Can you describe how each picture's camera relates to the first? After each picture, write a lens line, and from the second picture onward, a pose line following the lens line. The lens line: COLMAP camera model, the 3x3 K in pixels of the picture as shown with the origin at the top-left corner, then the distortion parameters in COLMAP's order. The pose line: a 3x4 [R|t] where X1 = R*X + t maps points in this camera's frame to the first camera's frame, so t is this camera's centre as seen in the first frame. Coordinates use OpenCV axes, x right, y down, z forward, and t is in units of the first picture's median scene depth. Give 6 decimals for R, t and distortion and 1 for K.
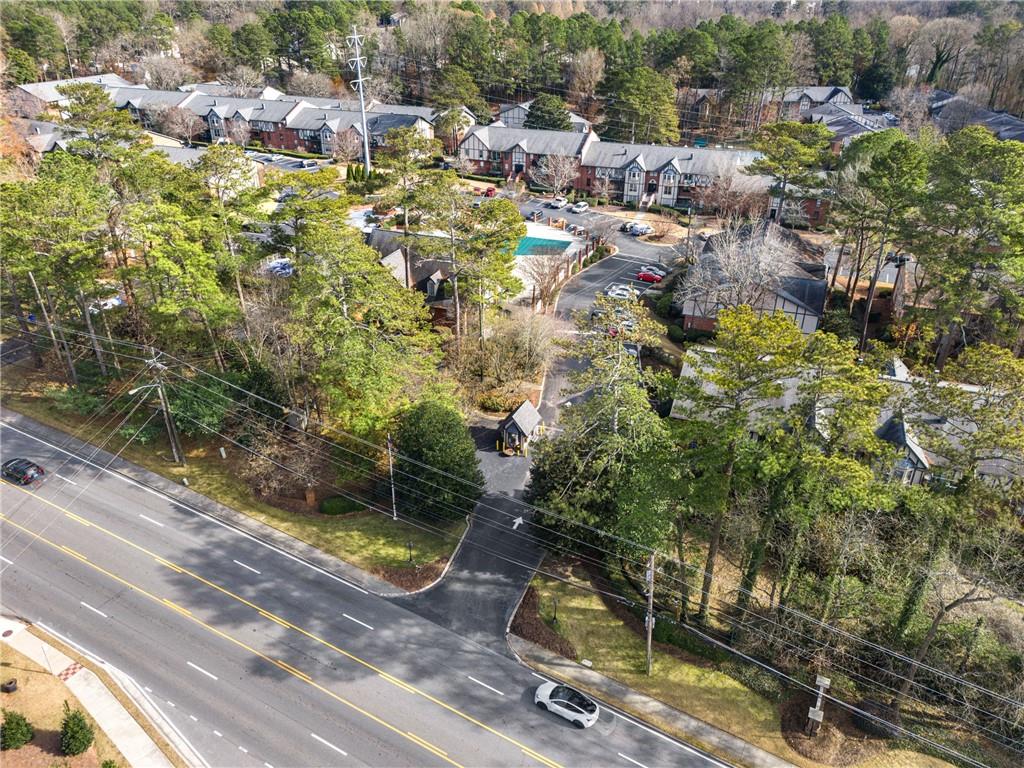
lens RADIAL K [[762.9, 0, 512.0], [0, 762.9, 384.0], [0, 0, 1]] dist [0.069076, -0.060139]
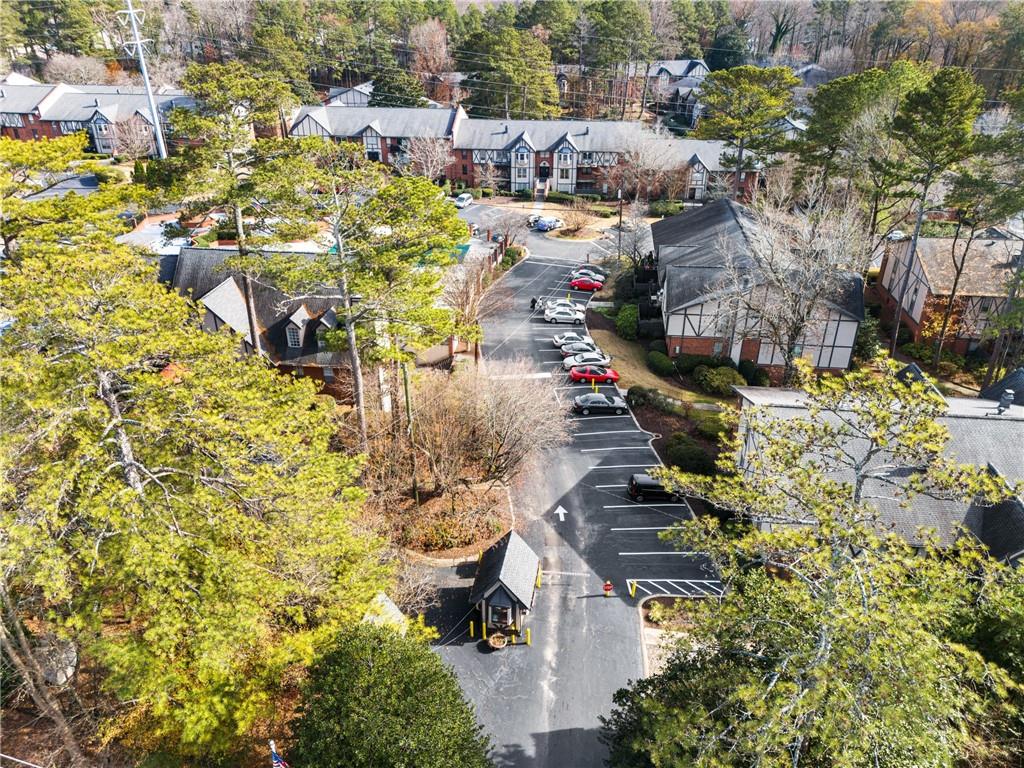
lens RADIAL K [[762.9, 0, 512.0], [0, 762.9, 384.0], [0, 0, 1]] dist [0.069076, -0.060139]
pose [[0.973197, -0.113836, 0.199824, -0.038252], [0.114652, 0.993377, 0.007520, -0.043789], [-0.199357, 0.015592, 0.979803, 0.220494]]
